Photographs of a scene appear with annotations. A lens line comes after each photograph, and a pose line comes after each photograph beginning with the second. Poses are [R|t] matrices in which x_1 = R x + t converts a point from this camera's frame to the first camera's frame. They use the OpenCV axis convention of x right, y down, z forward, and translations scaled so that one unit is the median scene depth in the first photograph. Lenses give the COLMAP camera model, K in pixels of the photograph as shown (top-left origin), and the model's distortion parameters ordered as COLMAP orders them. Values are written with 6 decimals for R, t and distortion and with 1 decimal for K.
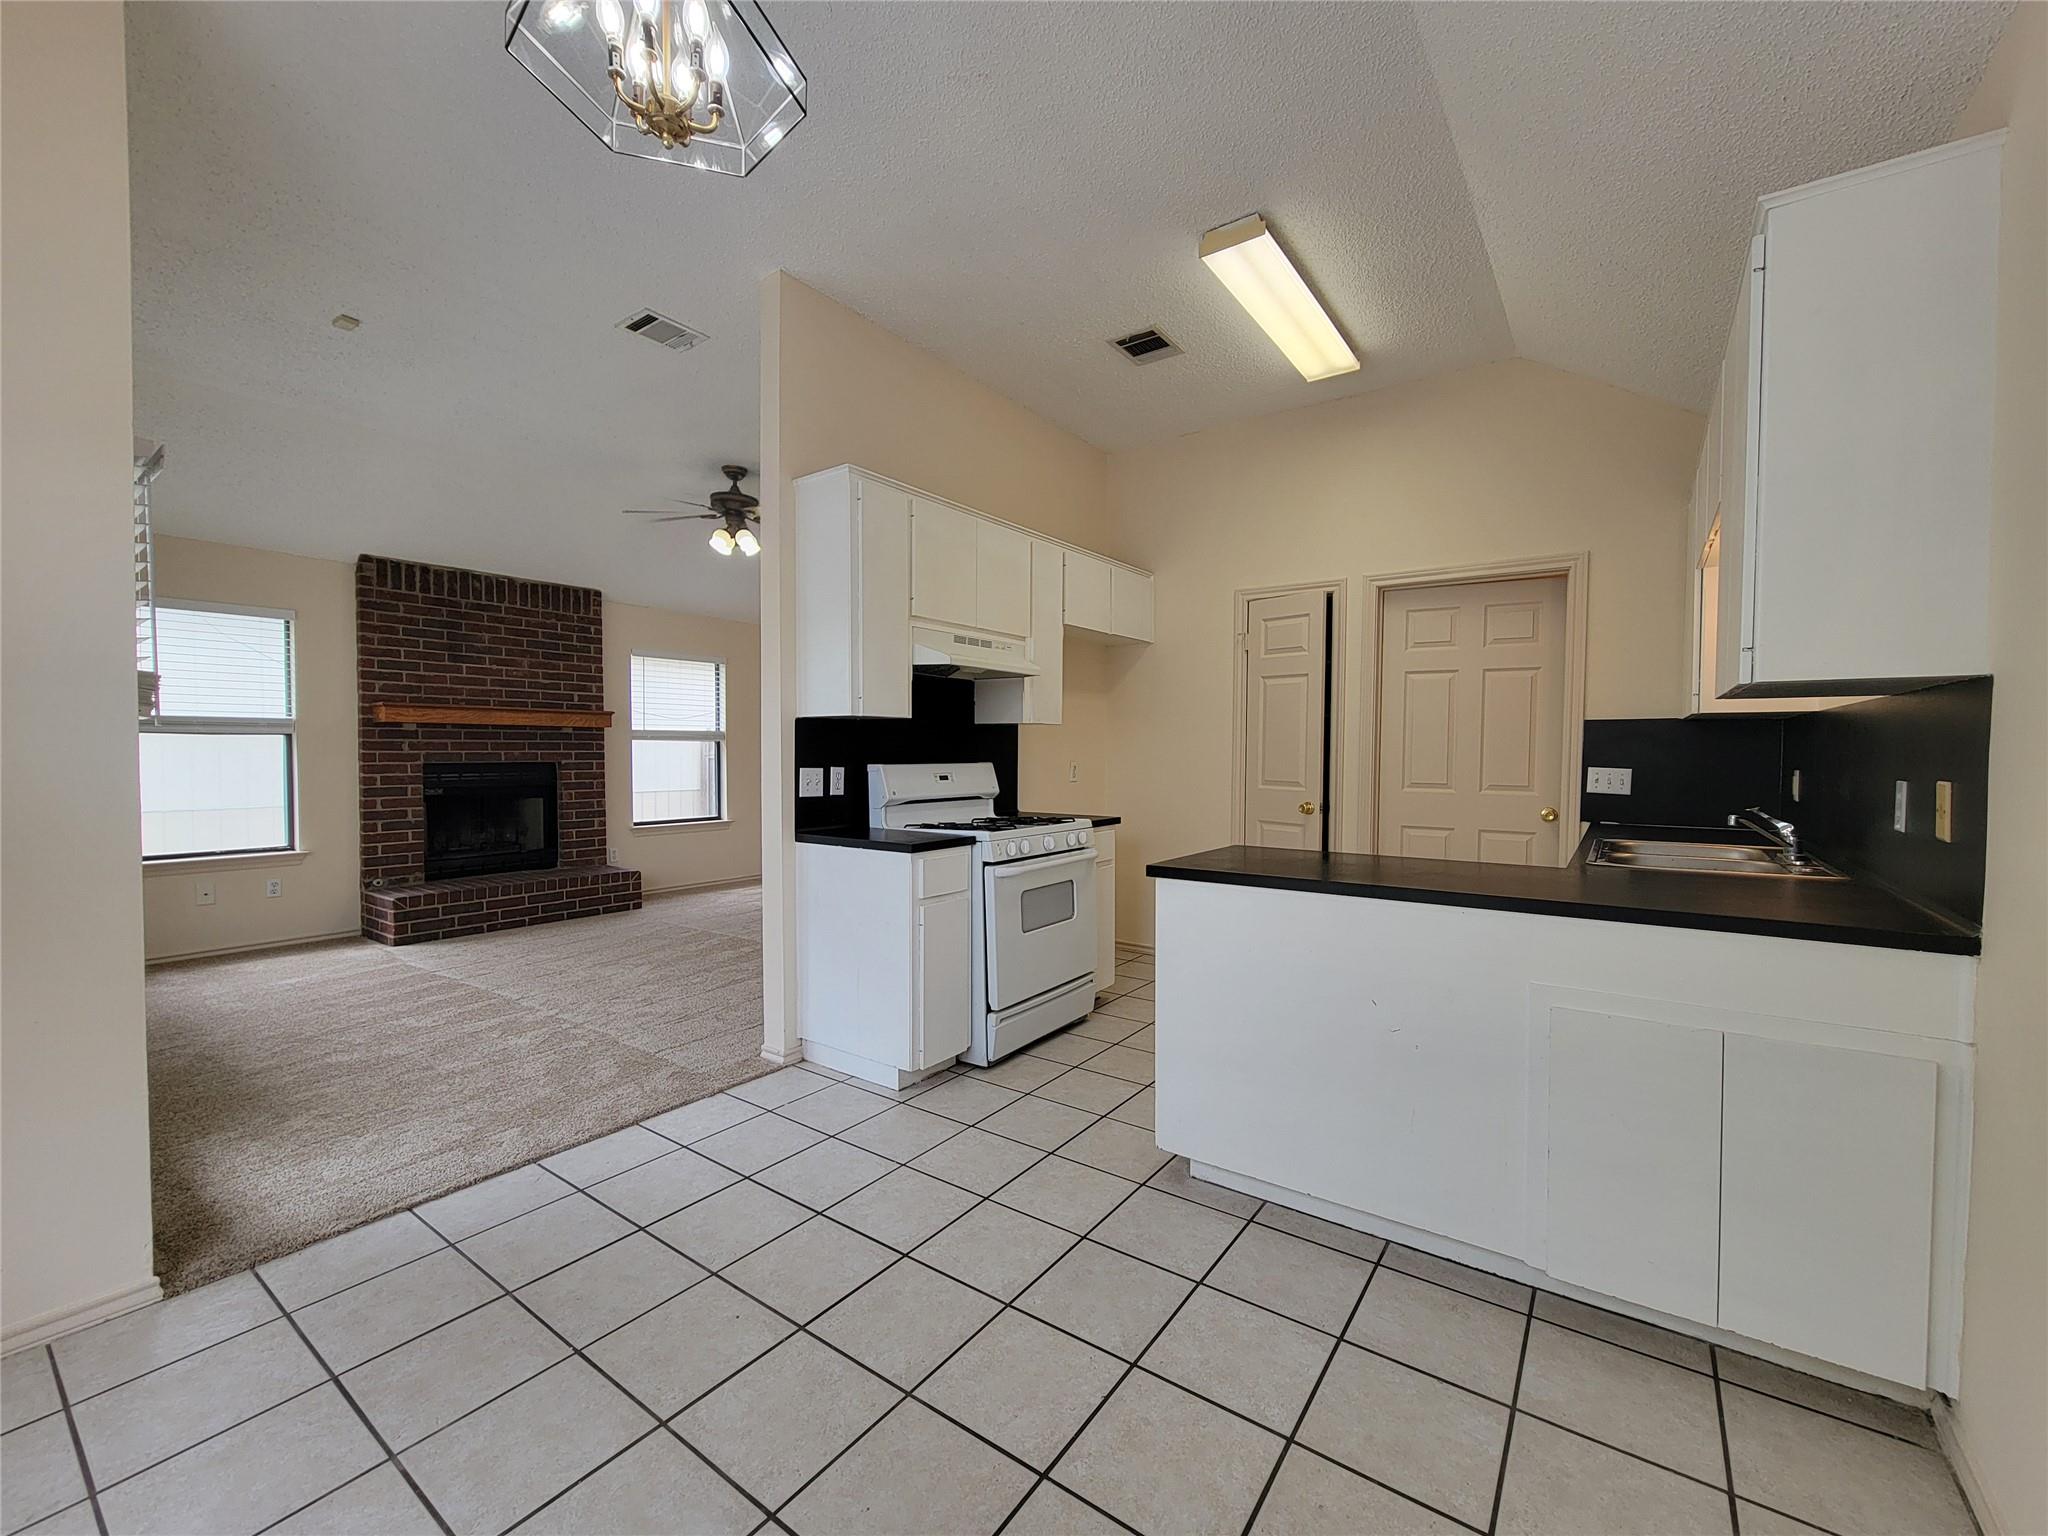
lens RADIAL K [[834.2, 0, 1023.2], [0, 834.2, 777.1], [0, 0, 1]] dist [0.001522, -0.000382]
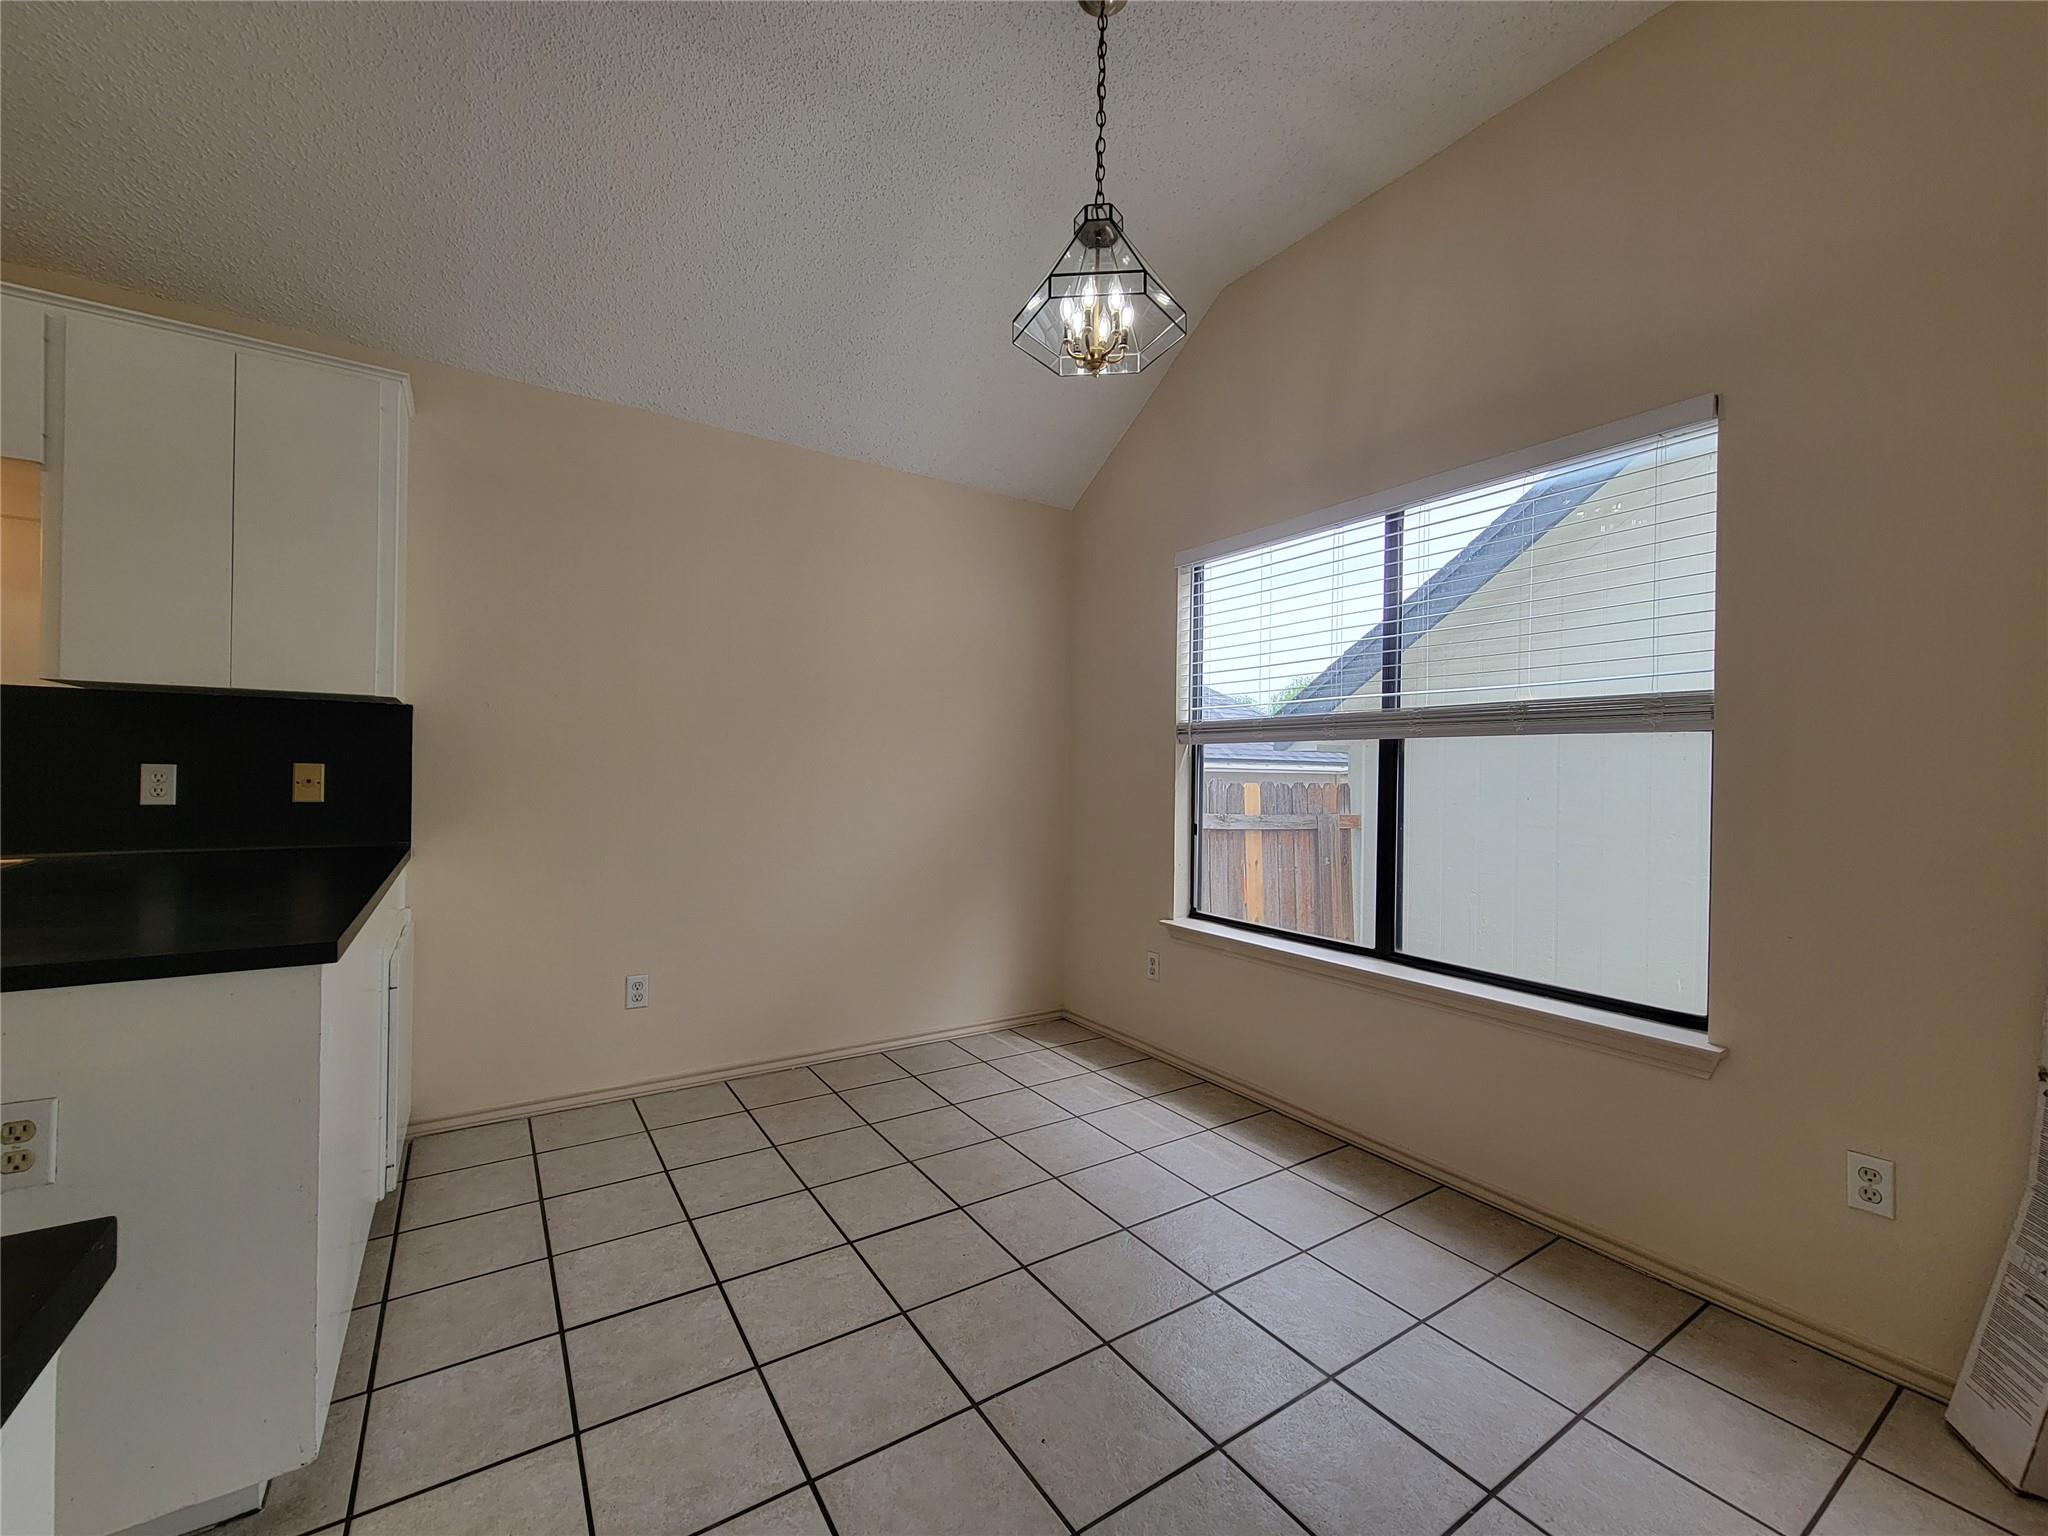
lens RADIAL K [[834.2, 0, 1025.0], [0, 834.2, 781.4], [0, 0, 1]] dist [0.001522, -0.000382]
pose [[-0.935127, -0.015312, 0.353982, -0.293825], [-0.002897, 0.999363, 0.035573, -0.009184], [-0.354301, 0.032240, -0.934576, 0.864258]]
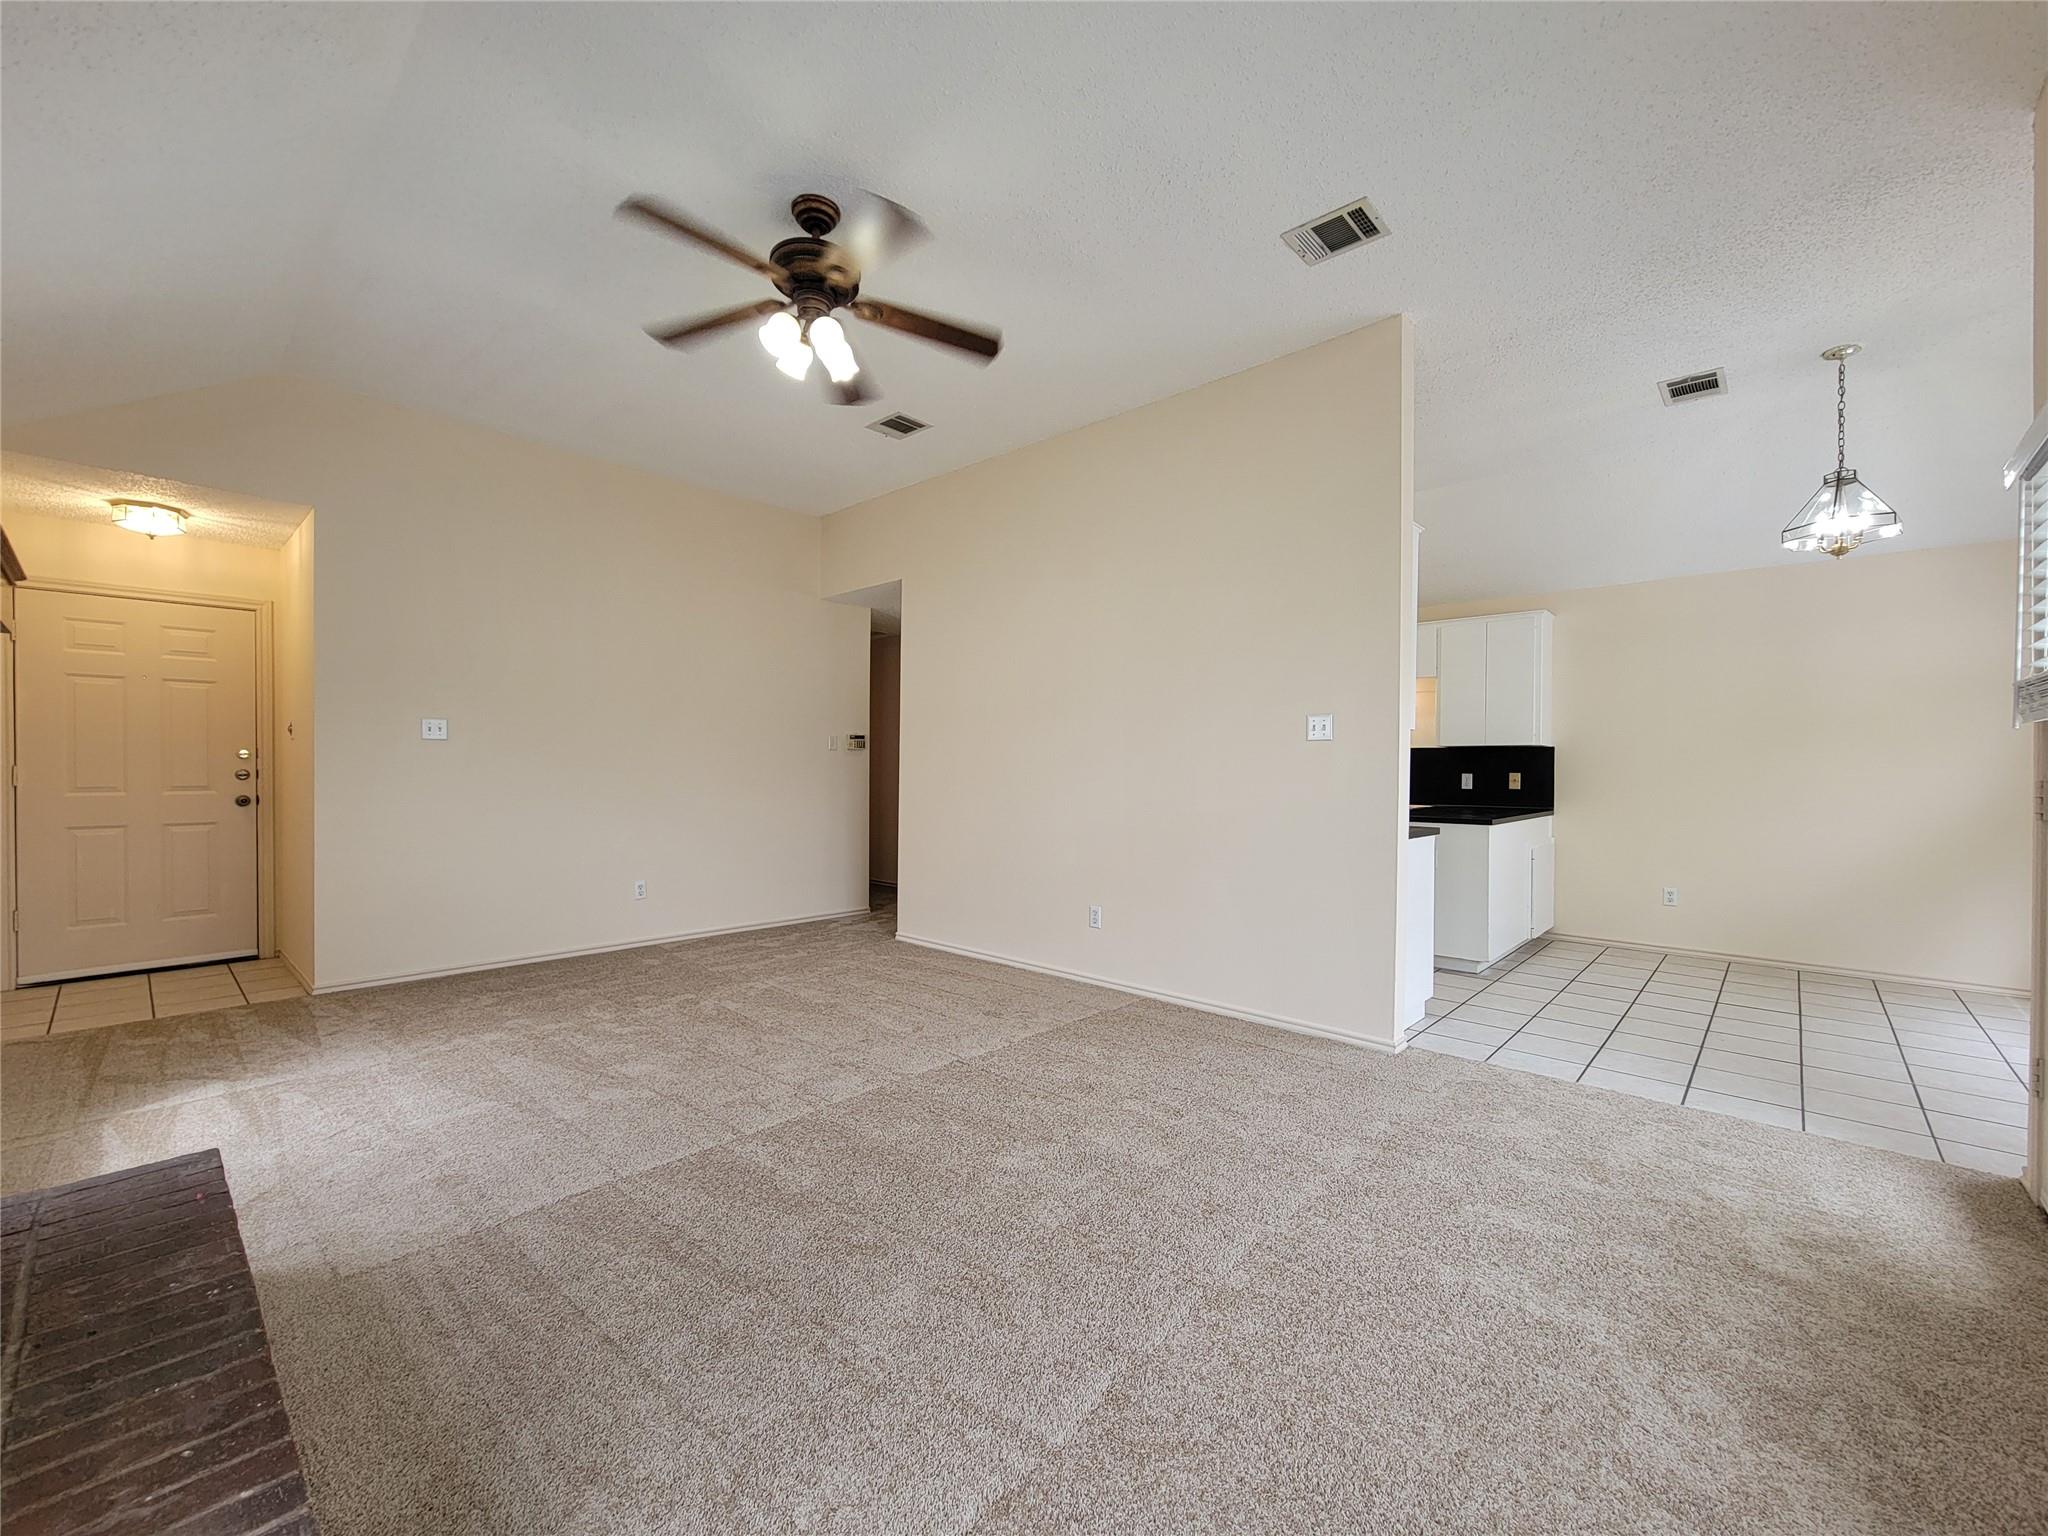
lens RADIAL K [[834.2, 0, 1031.5], [0, 834.2, 774.3], [0, 0, 1]] dist [0.001522, -0.000382]
pose [[0.114748, -0.002625, 0.993391, -1.253685], [0.022444, 0.999748, 0.000050, -0.016897], [-0.993141, 0.022290, 0.114778, 1.194329]]
